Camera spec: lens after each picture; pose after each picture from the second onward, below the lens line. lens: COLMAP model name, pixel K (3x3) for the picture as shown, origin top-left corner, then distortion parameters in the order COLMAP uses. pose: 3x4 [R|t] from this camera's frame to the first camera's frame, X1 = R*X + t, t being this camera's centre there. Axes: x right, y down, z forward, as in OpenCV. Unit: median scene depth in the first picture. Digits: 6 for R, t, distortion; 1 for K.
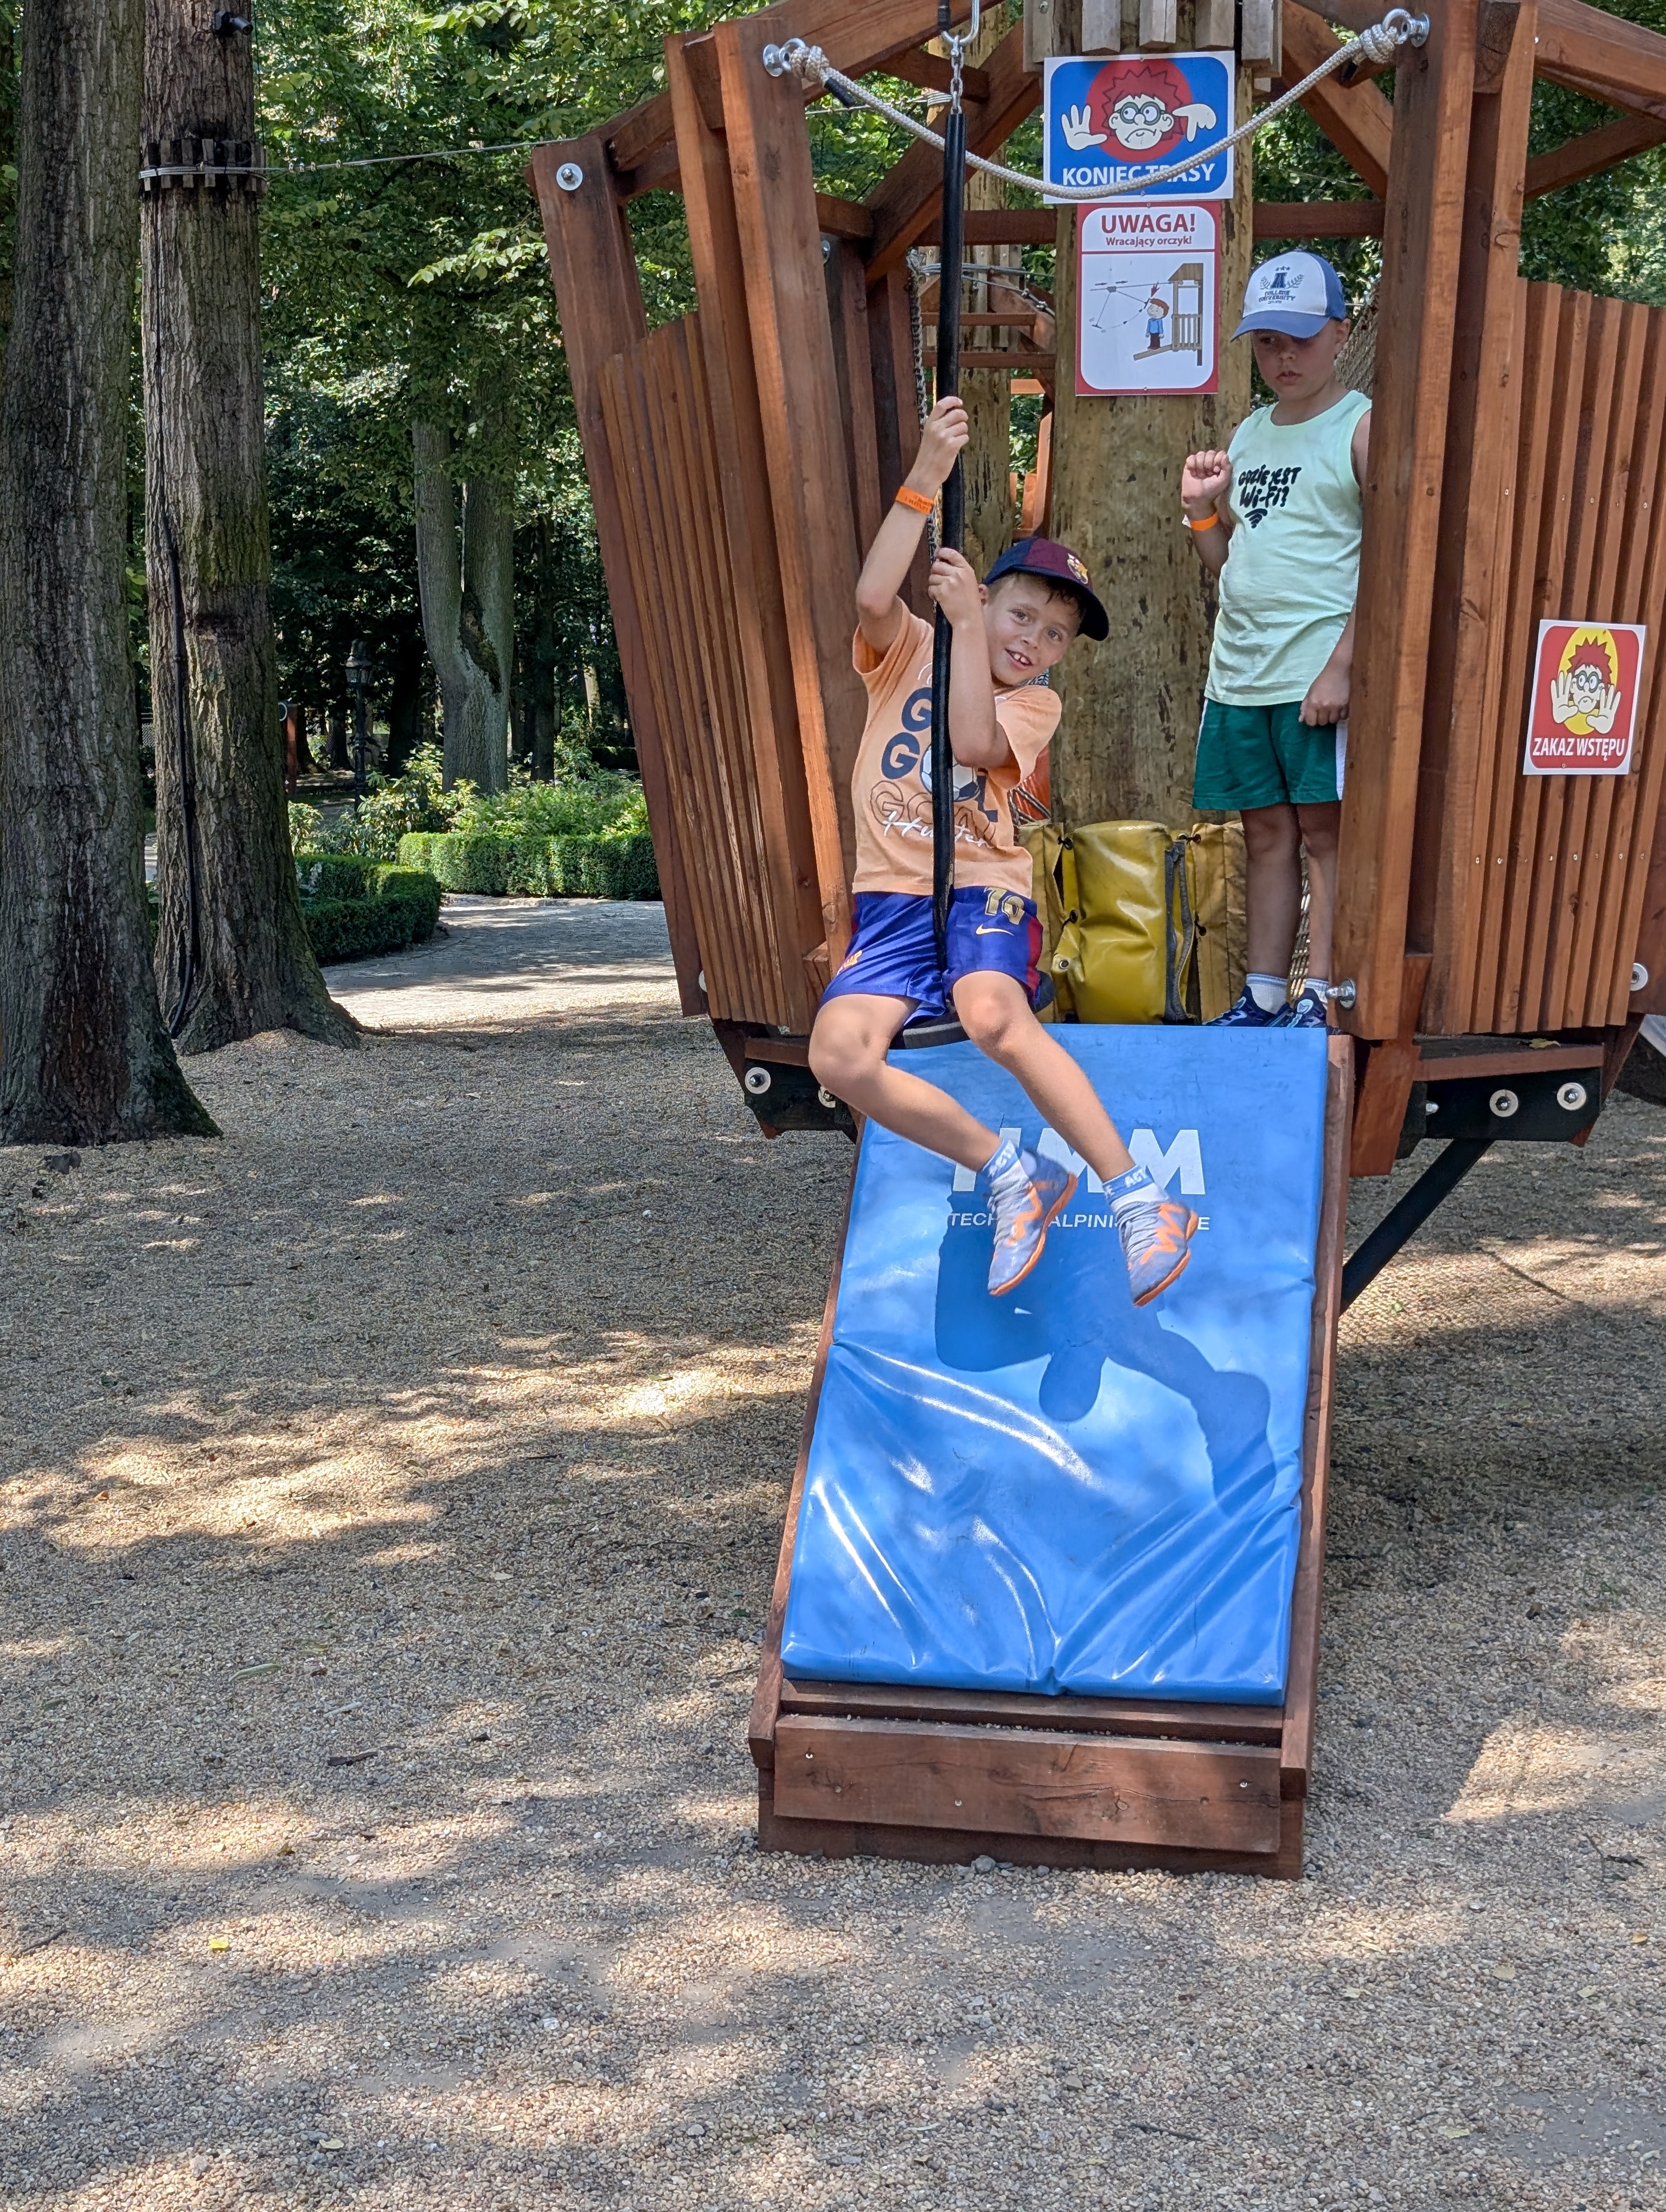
lens RADIAL K [[3539.3, 0, 859.0], [0, 3539.3, 1103.3], [0, 0, 1]] dist [0.084786, 0.000000]
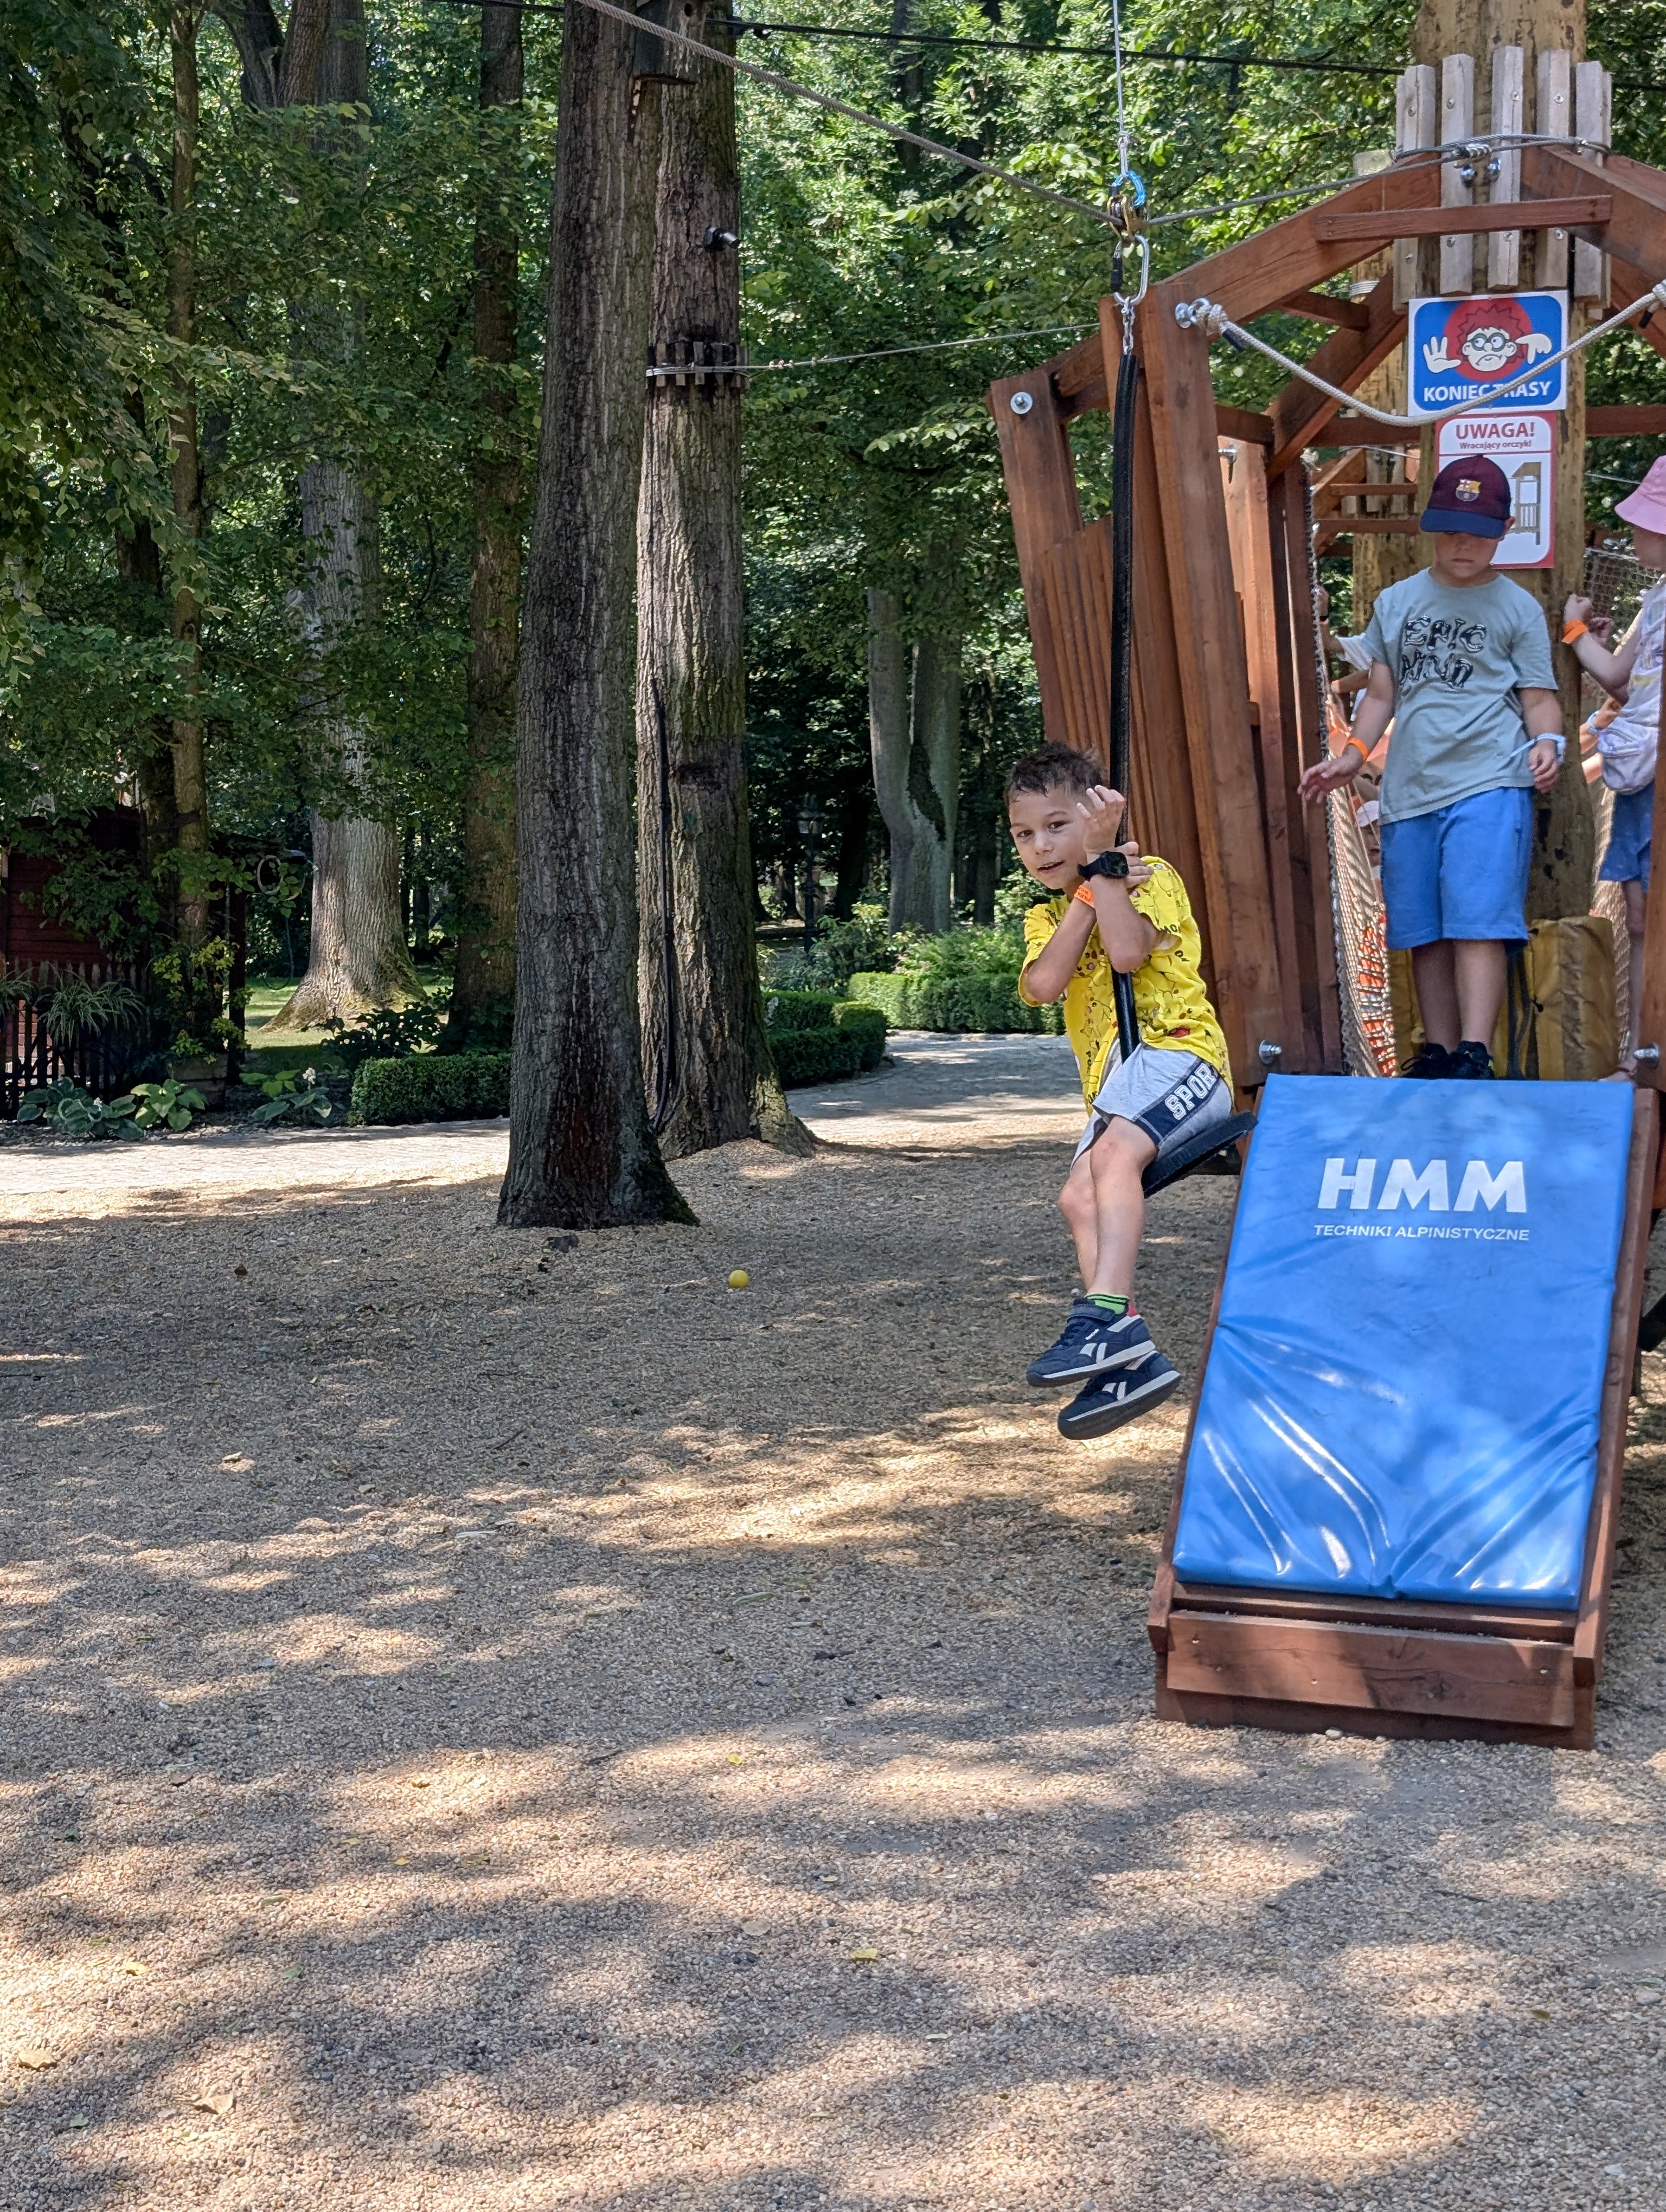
lens RADIAL K [[3539.3, 0, 803.6], [0, 3539.3, 1084.0], [0, 0, 1]] dist [0.084786, 0.000000]
pose [[0.990308, 0.008393, -0.138636, 0.008461], [-0.015101, 0.998761, -0.047409, 0.018342], [0.138066, 0.049043, 0.989208, -0.110850]]
